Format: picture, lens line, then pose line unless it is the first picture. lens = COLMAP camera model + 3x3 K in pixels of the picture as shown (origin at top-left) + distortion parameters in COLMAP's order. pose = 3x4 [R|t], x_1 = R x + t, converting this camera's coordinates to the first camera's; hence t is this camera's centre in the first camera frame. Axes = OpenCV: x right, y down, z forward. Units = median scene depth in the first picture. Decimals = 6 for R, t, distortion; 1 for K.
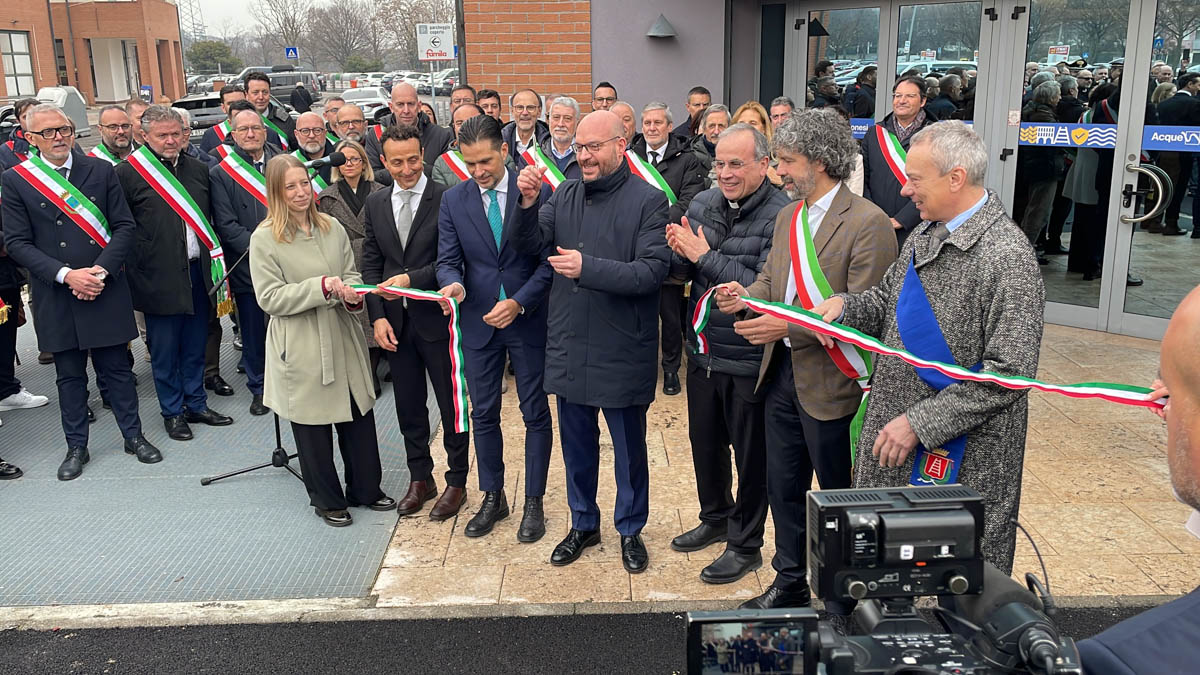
lens RADIAL K [[1045.9, 0, 609.8], [0, 1045.9, 330.7], [0, 0, 1]] dist [0.059977, -0.068051]
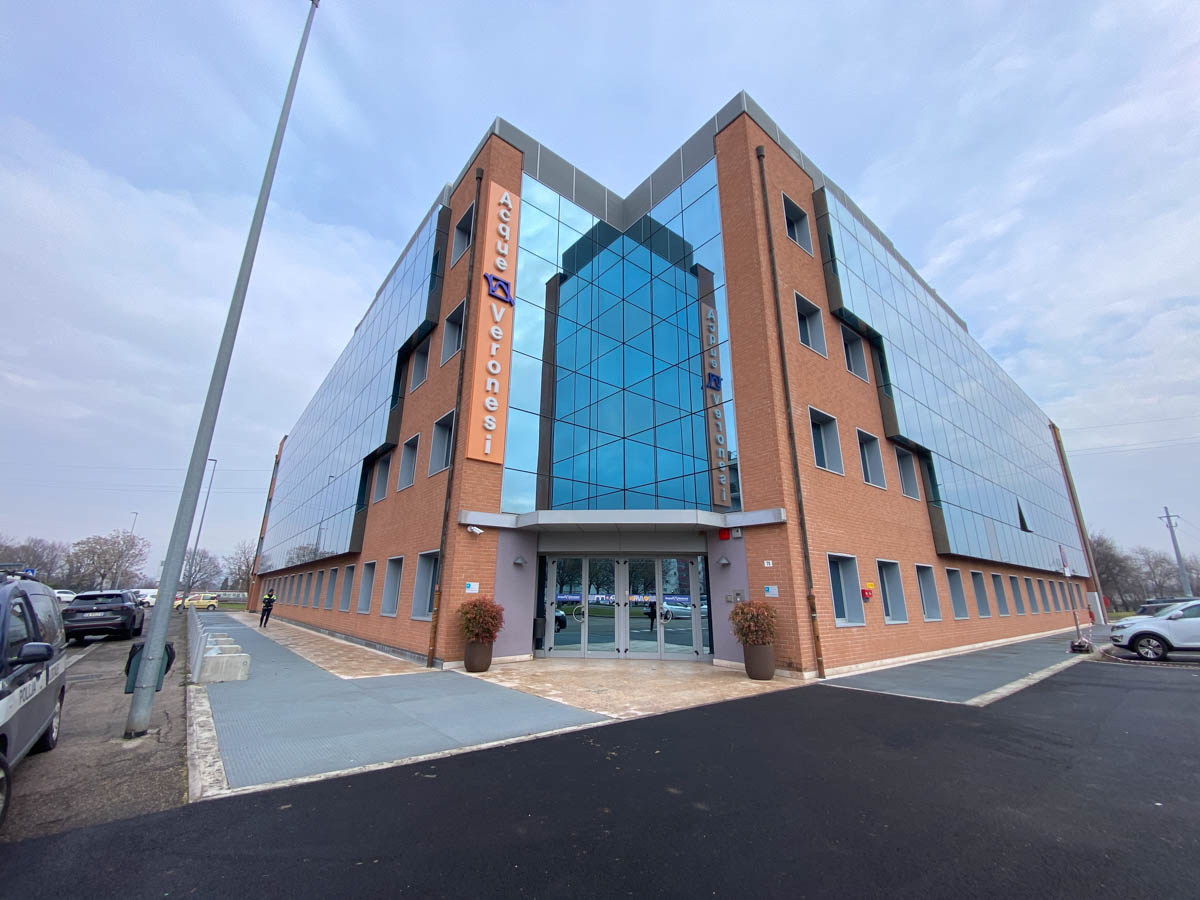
lens RADIAL K [[486.3, 0, 601.3], [0, 486.3, 452.4], [0, 0, 1]] dist [0.014500, -0.000798]
pose [[0.784946, 0.196303, 0.587643, -1.241400], [0.130112, 0.875098, -0.466126, 0.214742], [-0.605748, 0.442343, 0.661364, -0.330588]]
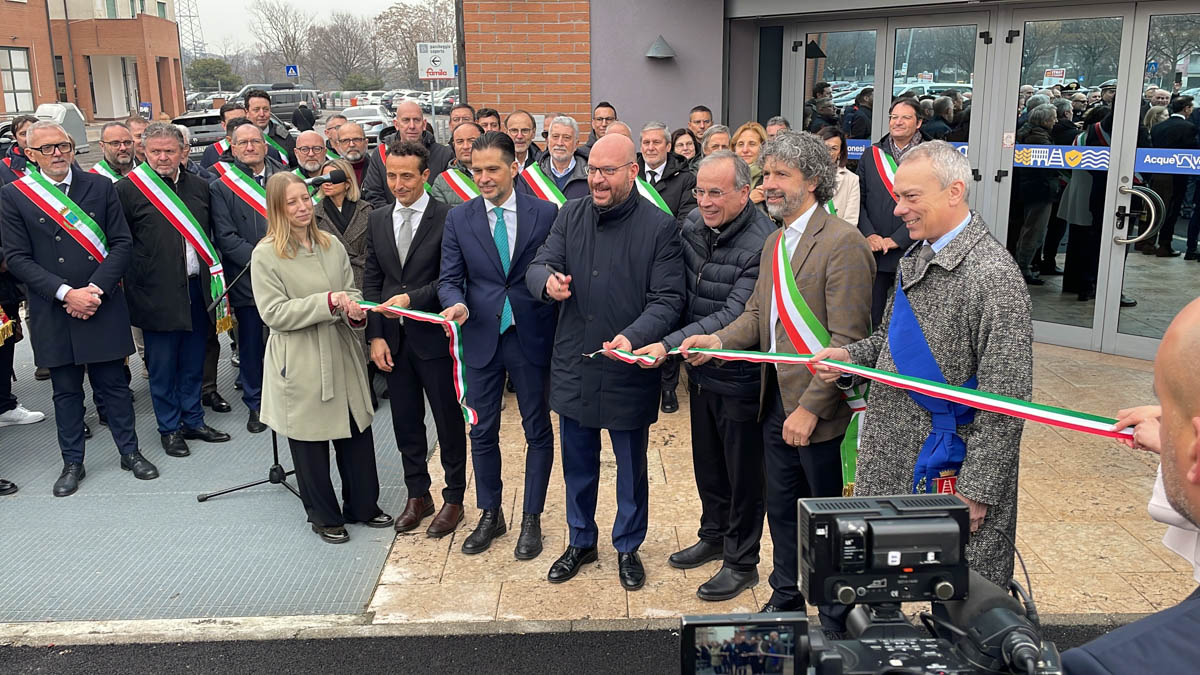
lens RADIAL K [[1045.9, 0, 617.4], [0, 1045.9, 330.3], [0, 0, 1]] dist [0.059977, -0.068051]
pose [[0.999948, 0.004401, 0.009208, -0.000218], [-0.004235, 0.999830, -0.017969, 0.000731], [-0.009286, 0.017929, 0.999796, -0.006004]]
